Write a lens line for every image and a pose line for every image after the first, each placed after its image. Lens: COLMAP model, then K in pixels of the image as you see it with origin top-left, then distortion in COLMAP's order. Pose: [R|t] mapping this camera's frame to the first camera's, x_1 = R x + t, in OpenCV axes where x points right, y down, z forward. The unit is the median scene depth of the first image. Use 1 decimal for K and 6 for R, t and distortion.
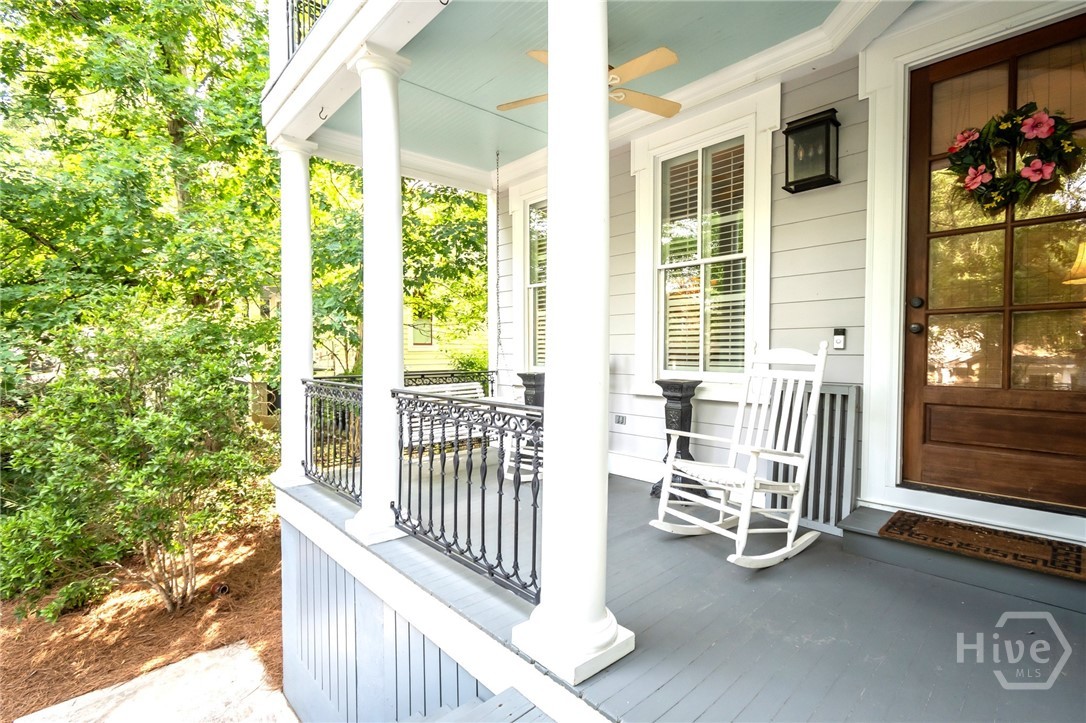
lens RADIAL K [[508.3, 0, 543.0], [0, 508.3, 361.5], [0, 0, 1]] dist [-0.002285, -0.000123]
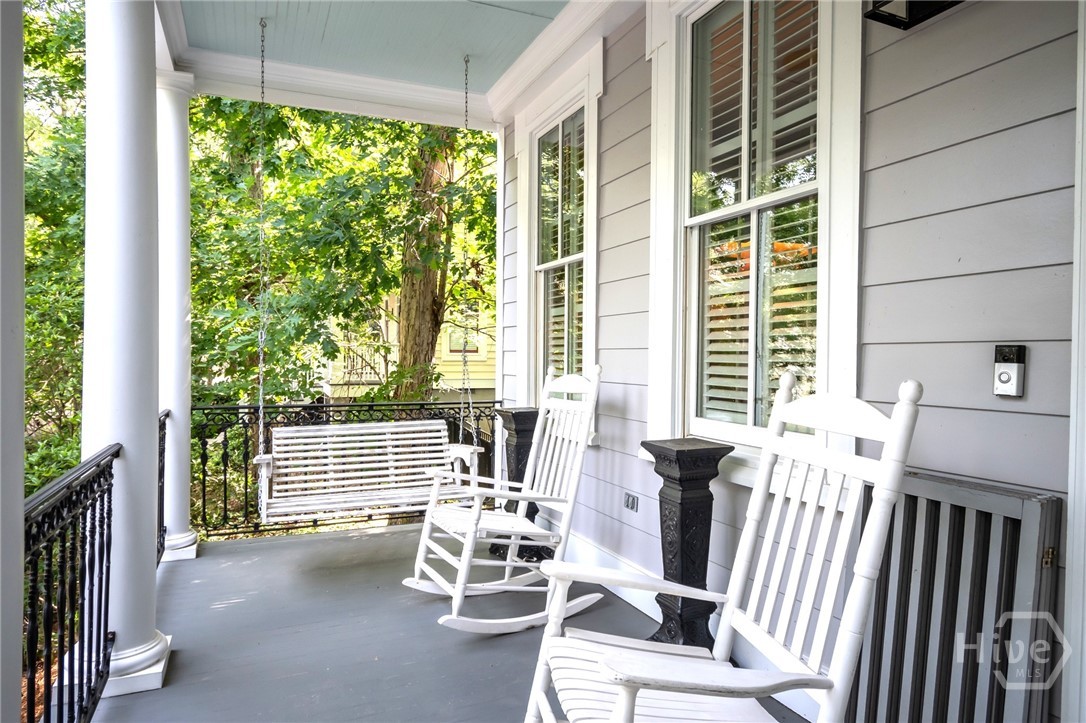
lens RADIAL K [[651.4, 0, 543.0], [0, 651.4, 361.5], [0, 0, 1]] dist [0.002473, 0.000166]
pose [[0.949766, 0.010076, -0.312798, 0.299332], [-0.014276, 0.999836, -0.011142, -0.031339], [0.312635, 0.015048, 0.949754, 0.307046]]
